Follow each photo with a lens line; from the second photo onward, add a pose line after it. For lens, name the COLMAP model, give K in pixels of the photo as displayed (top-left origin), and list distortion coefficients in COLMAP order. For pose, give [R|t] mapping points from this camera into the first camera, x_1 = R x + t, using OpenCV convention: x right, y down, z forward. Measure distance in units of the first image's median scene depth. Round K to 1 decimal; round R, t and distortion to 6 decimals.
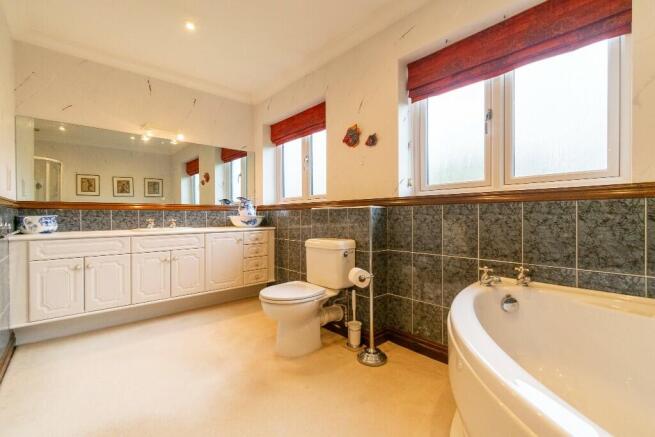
lens RADIAL K [[289.5, 0, 326.9], [0, 289.5, 216.5], [0, 0, 1]] dist [0.006863, 0.000079]
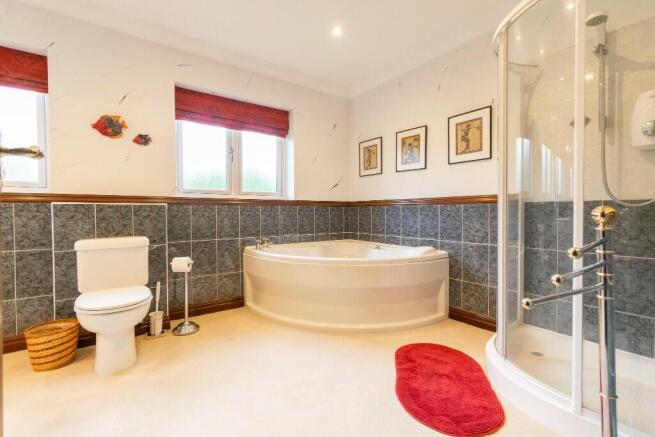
lens RADIAL K [[289.5, 0, 326.9], [0, 289.5, 216.5], [0, 0, 1]] dist [0.006863, 0.000079]
pose [[0.098893, -0.011950, 0.995026, -0.908480], [-0.003815, 0.999916, 0.012388, -0.003478], [-0.995091, -0.005021, 0.098839, 0.266547]]
